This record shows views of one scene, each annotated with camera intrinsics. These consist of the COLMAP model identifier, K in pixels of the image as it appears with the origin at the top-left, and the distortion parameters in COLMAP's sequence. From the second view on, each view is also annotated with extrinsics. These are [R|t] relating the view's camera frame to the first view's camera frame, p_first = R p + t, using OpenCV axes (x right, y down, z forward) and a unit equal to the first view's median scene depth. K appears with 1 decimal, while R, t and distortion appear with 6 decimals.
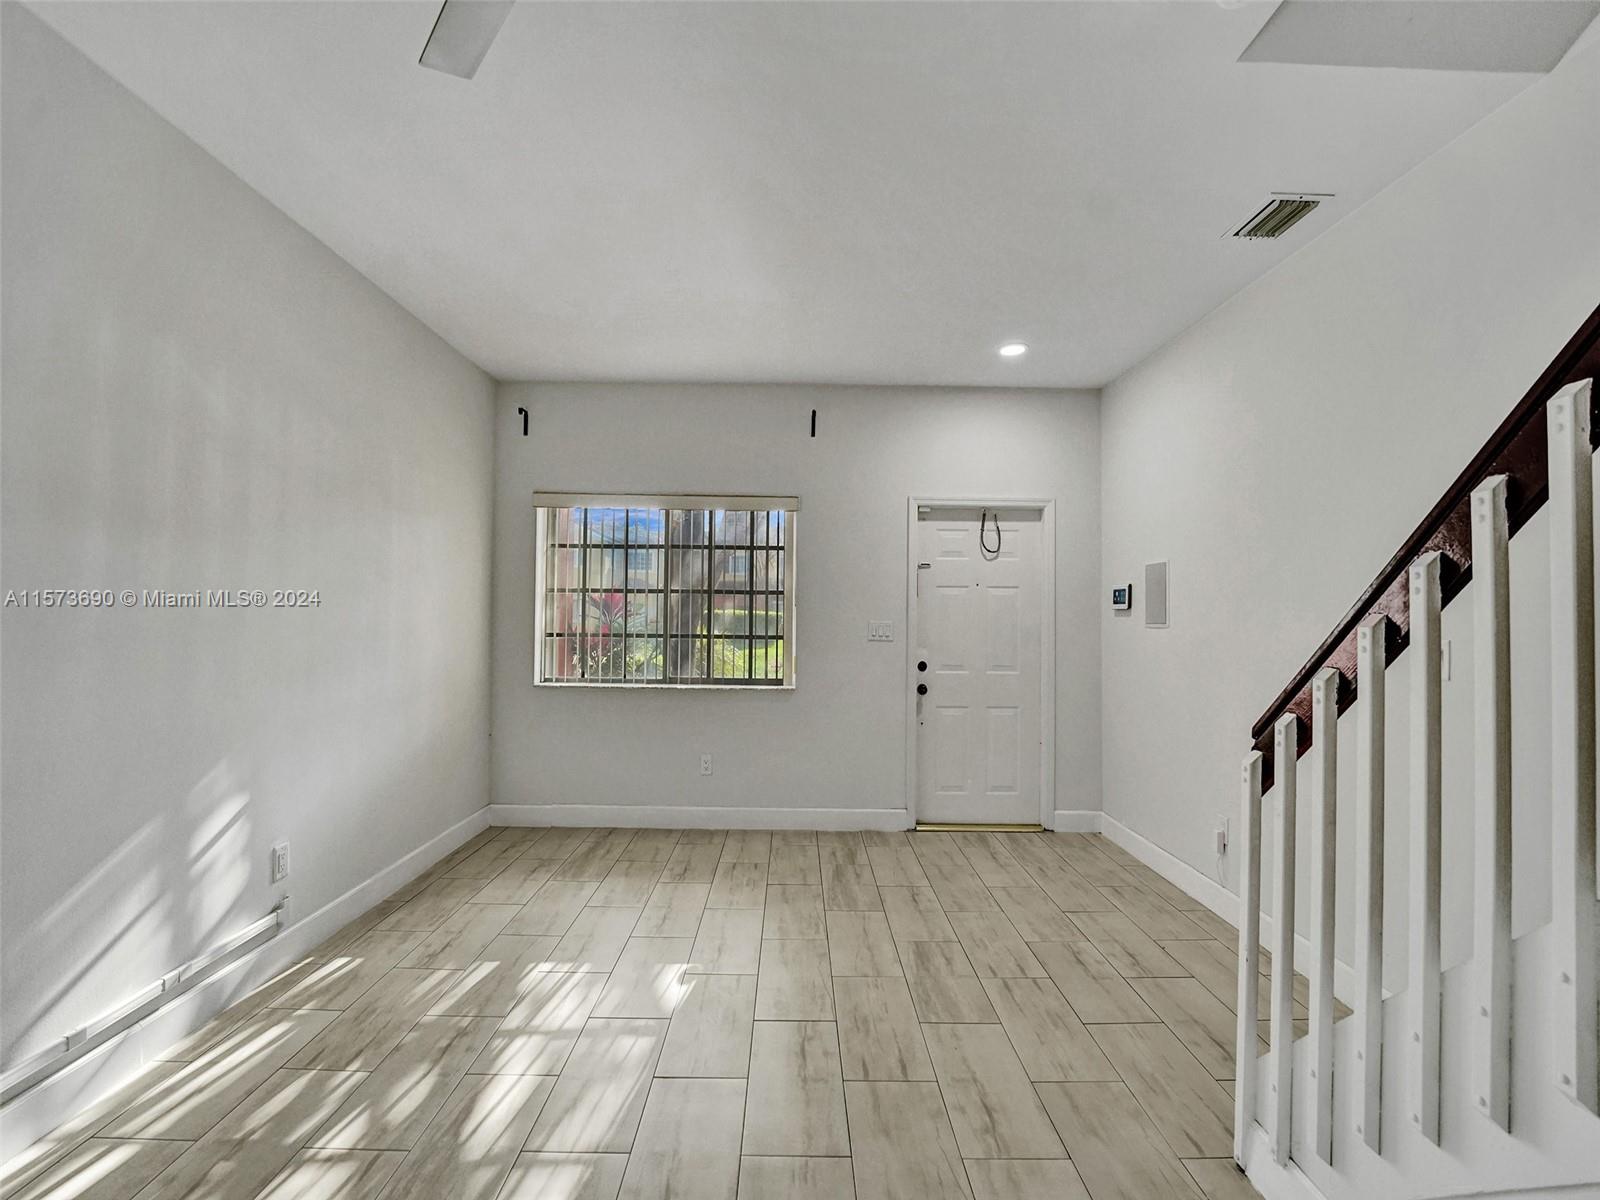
lens RADIAL K [[657.1, 0, 800.7], [0, 657.1, 596.5], [0, 0, 1]] dist [-0.028400, 0.002475]
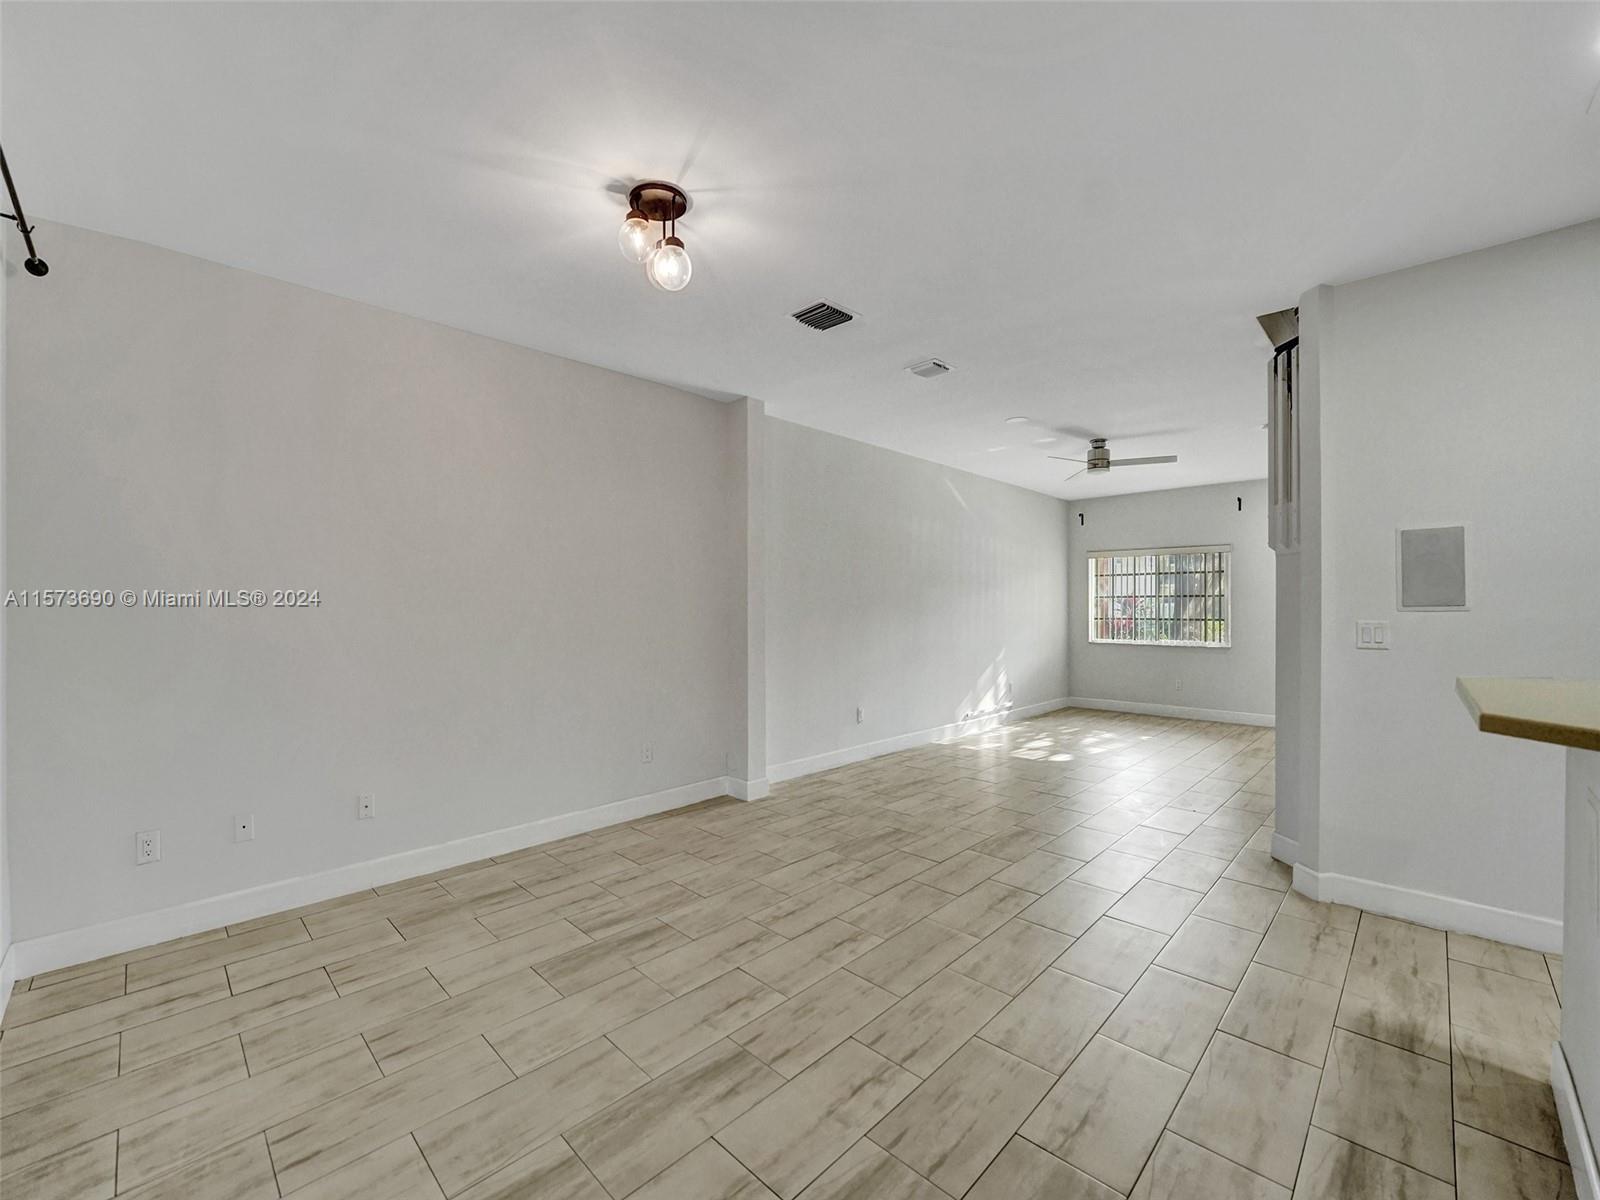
lens RADIAL K [[657.1, 0, 795.3], [0, 657.1, 608.8], [0, 0, 1]] dist [-0.028400, 0.002475]
pose [[0.703483, -0.013542, -0.710583, 0.472338], [0.029566, 0.999511, 0.010223, -0.027451], [0.710097, -0.028201, 0.703539, -1.283686]]
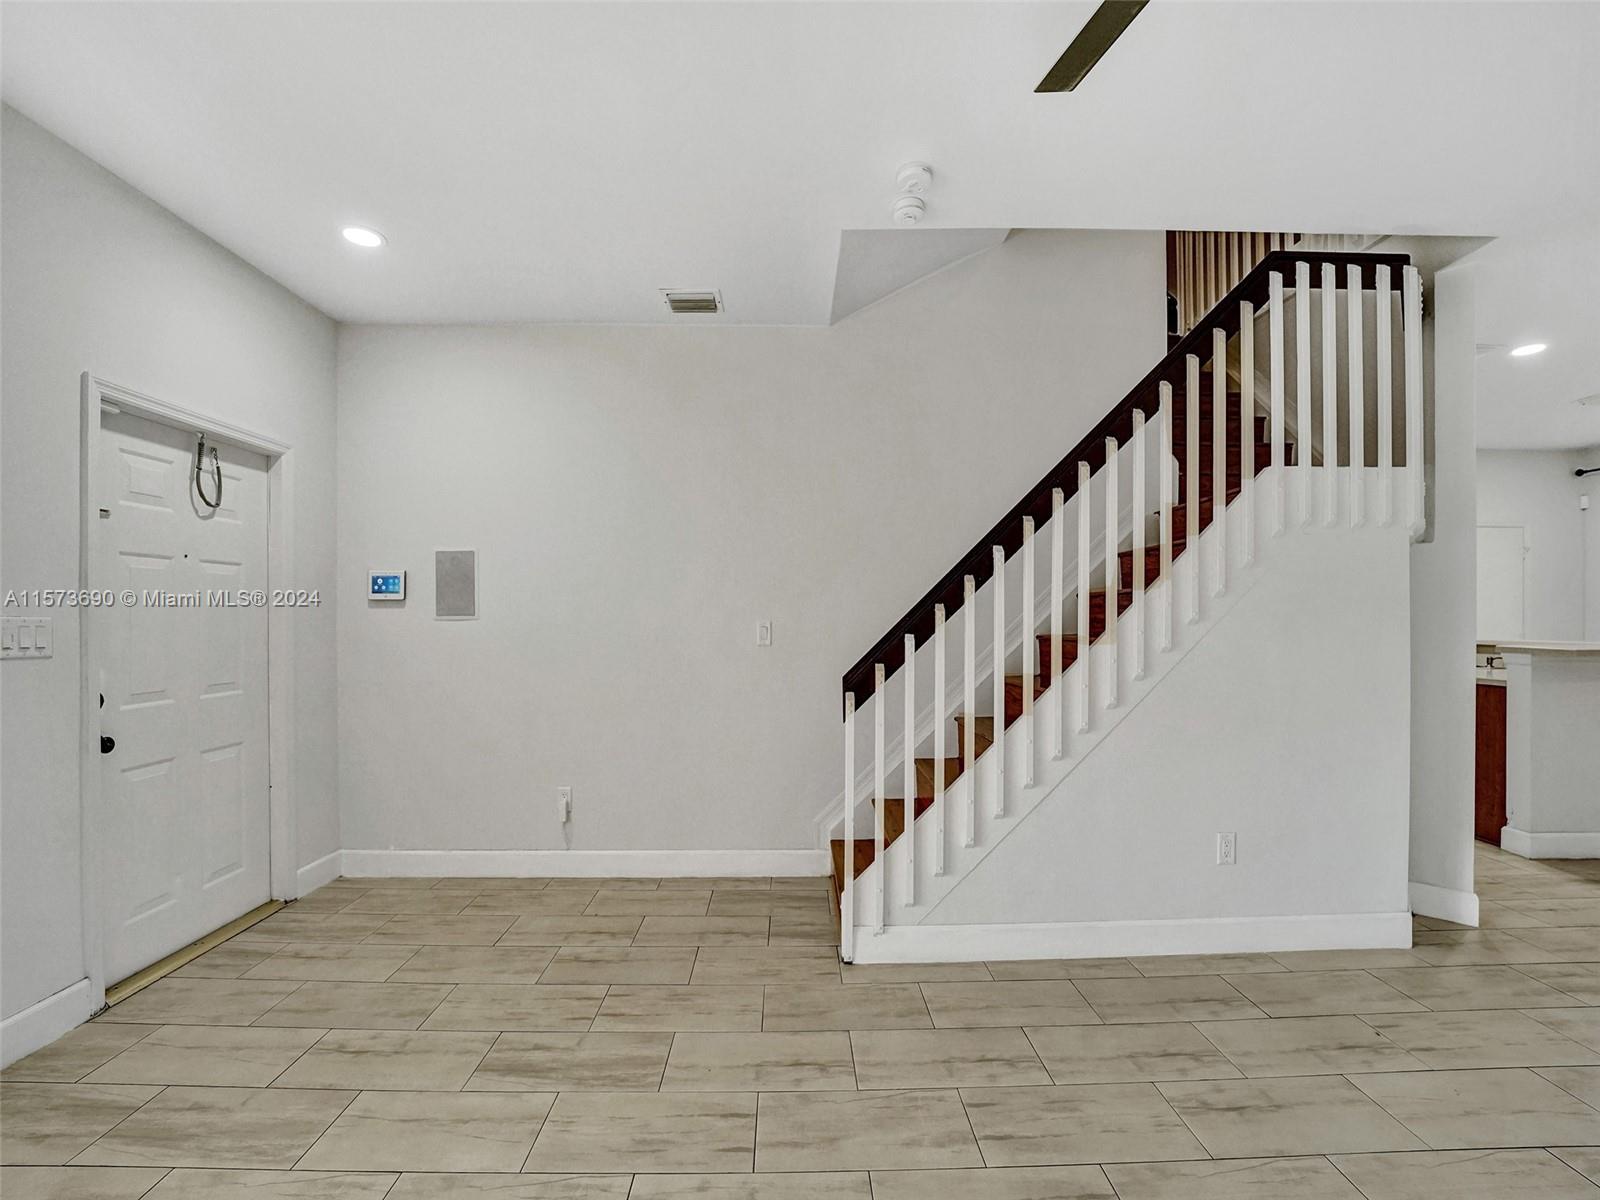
lens RADIAL K [[657.1, 0, 795.9], [0, 657.1, 616.1], [0, 0, 1]] dist [-0.028400, 0.002475]
pose [[0.001517, -0.011576, 0.999932, -0.362460], [-0.025758, 0.999601, 0.011611, 0.017956], [-0.999667, -0.025774, 0.001218, 0.474749]]
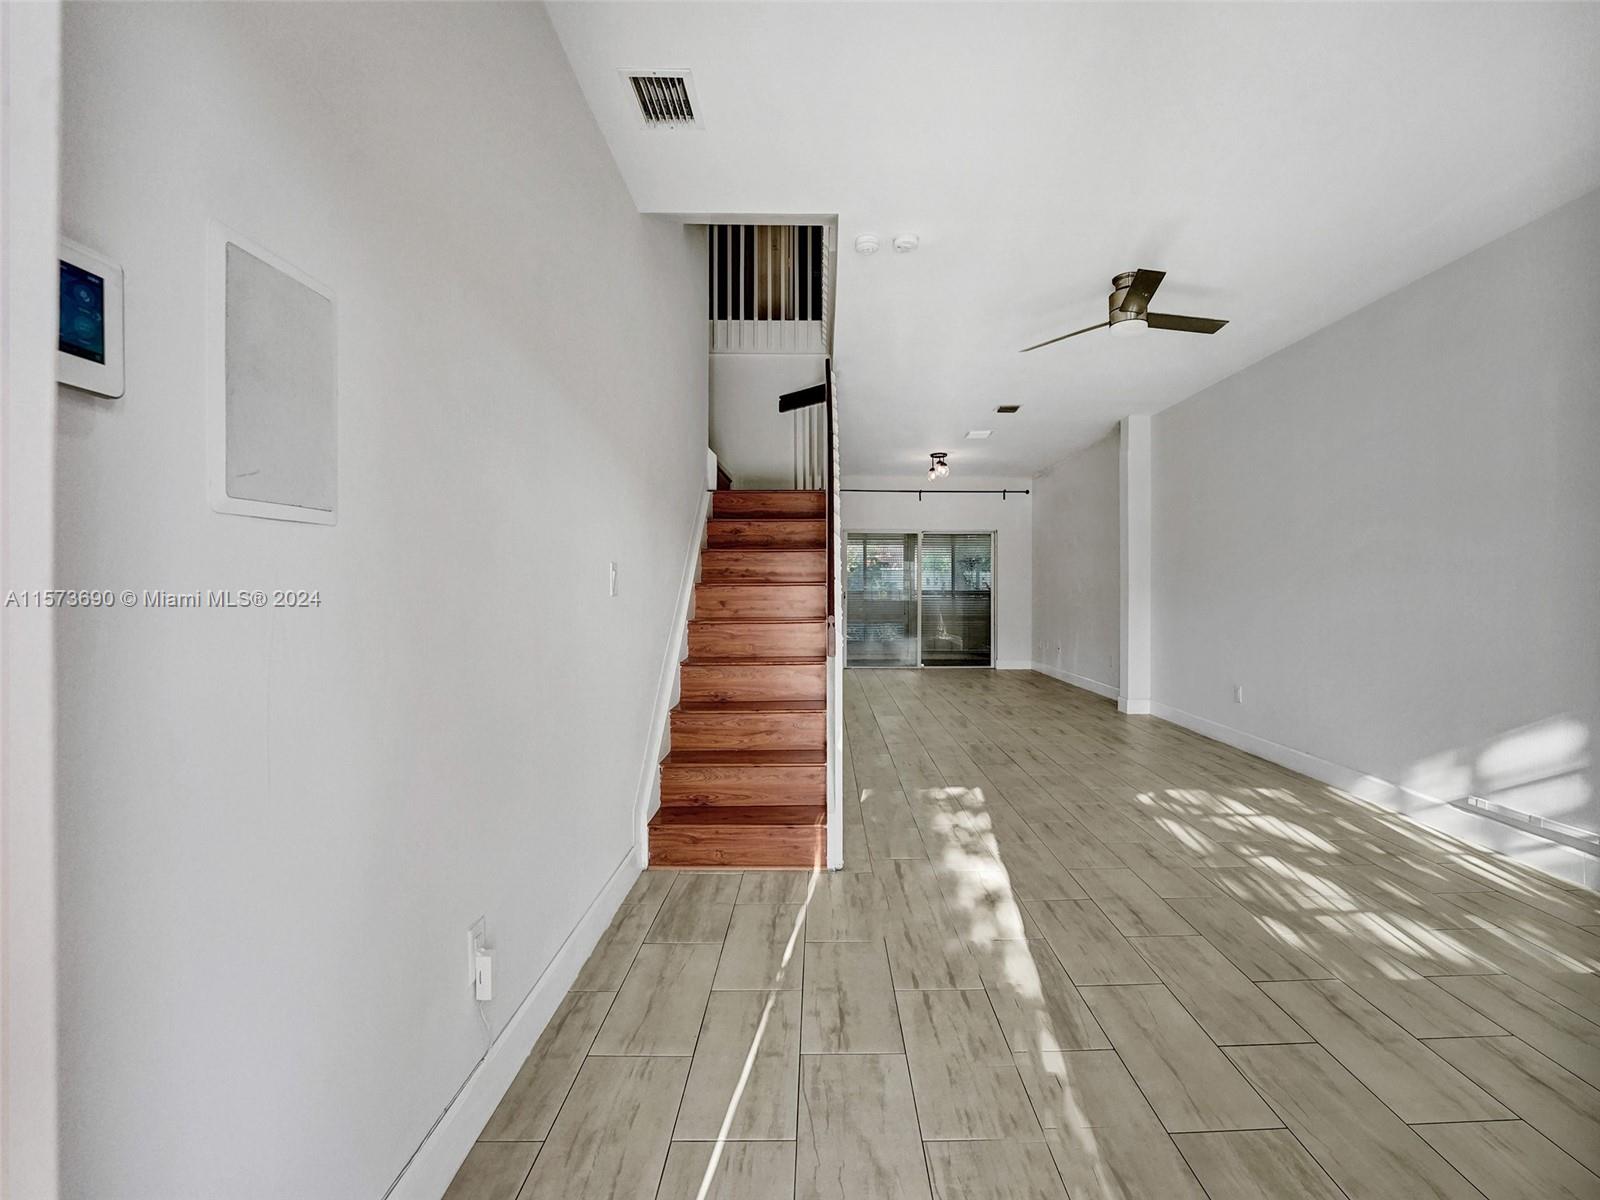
lens RADIAL K [[657.1, 0, 829.4], [0, 657.1, 606.8], [0, 0, 1]] dist [-0.028400, 0.002475]
pose [[-0.999866, -0.015502, 0.005254, 0.298615], [-0.015460, 0.999849, 0.007945, 0.069139], [-0.005377, 0.007863, -0.999955, 1.153540]]
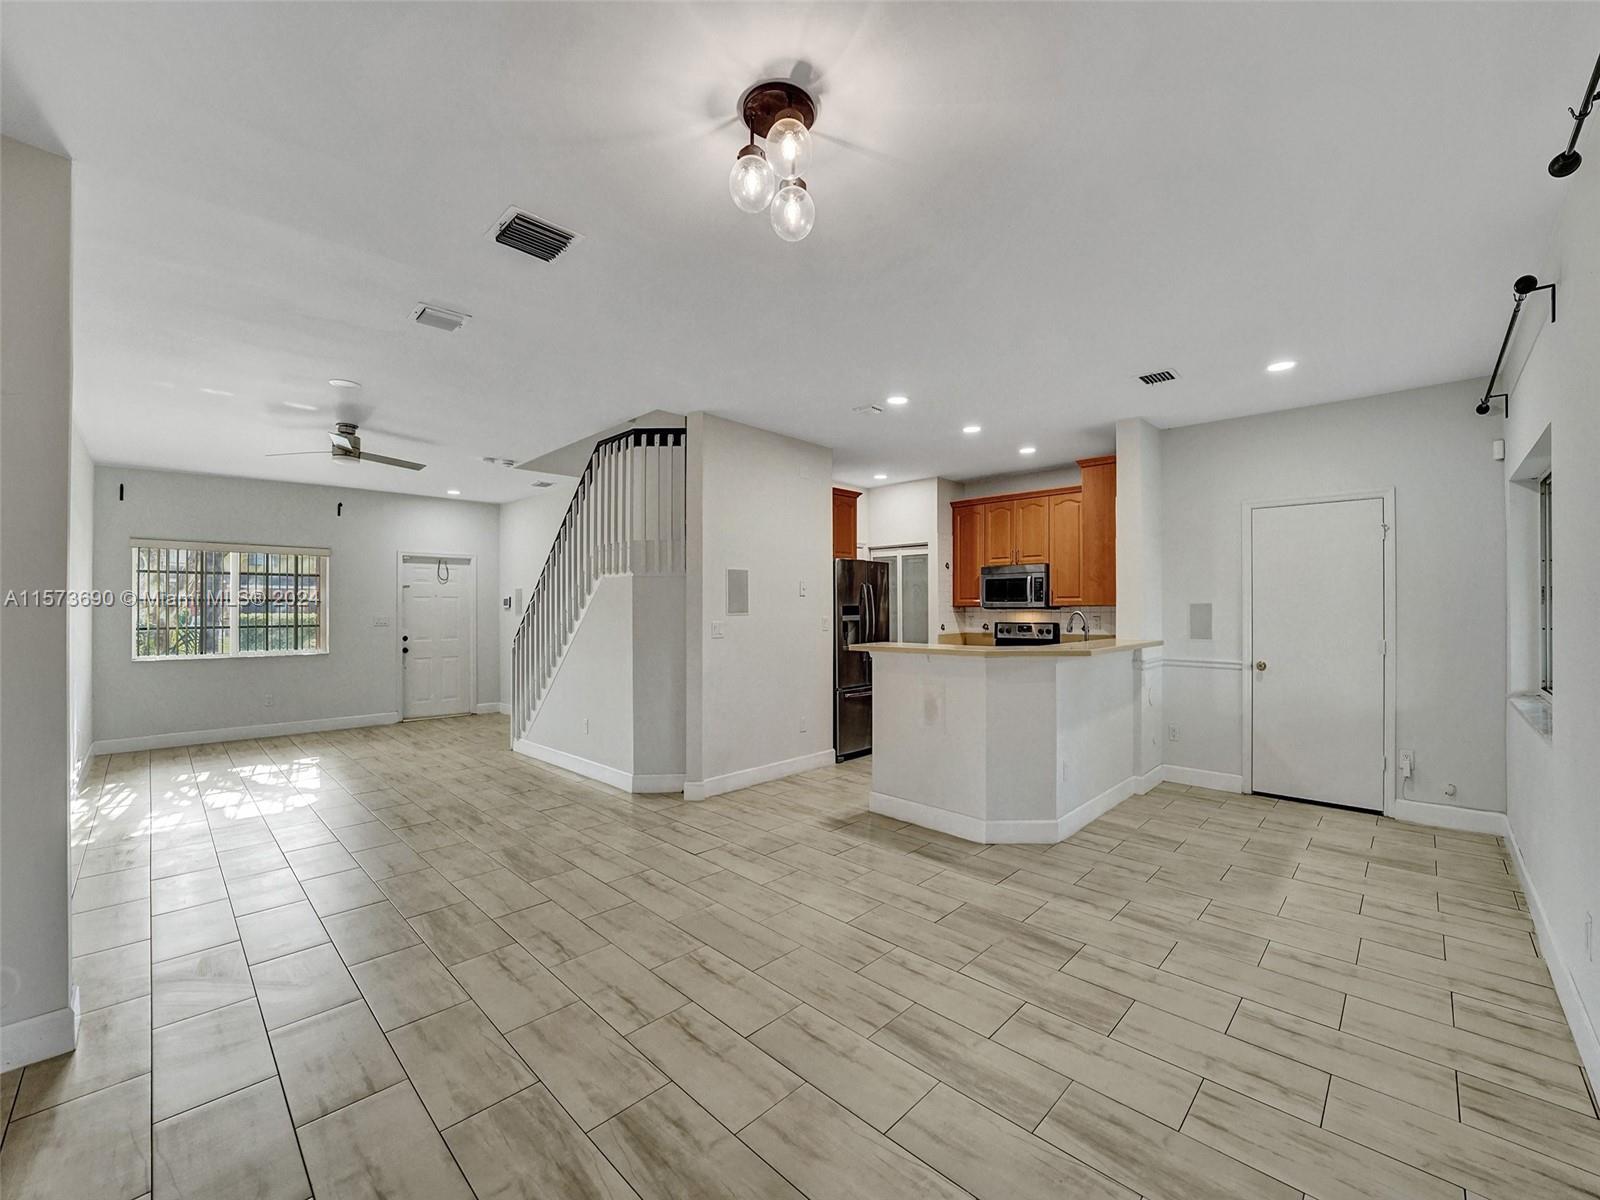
lens RADIAL K [[657.1, 0, 790.7], [0, 657.1, 599.2], [0, 0, 1]] dist [-0.028400, 0.002475]
pose [[0.712496, -0.008927, 0.701619, -0.381380], [-0.004903, 0.999831, 0.017701, -0.052042], [-0.701659, -0.016052, 0.712332, -1.296941]]
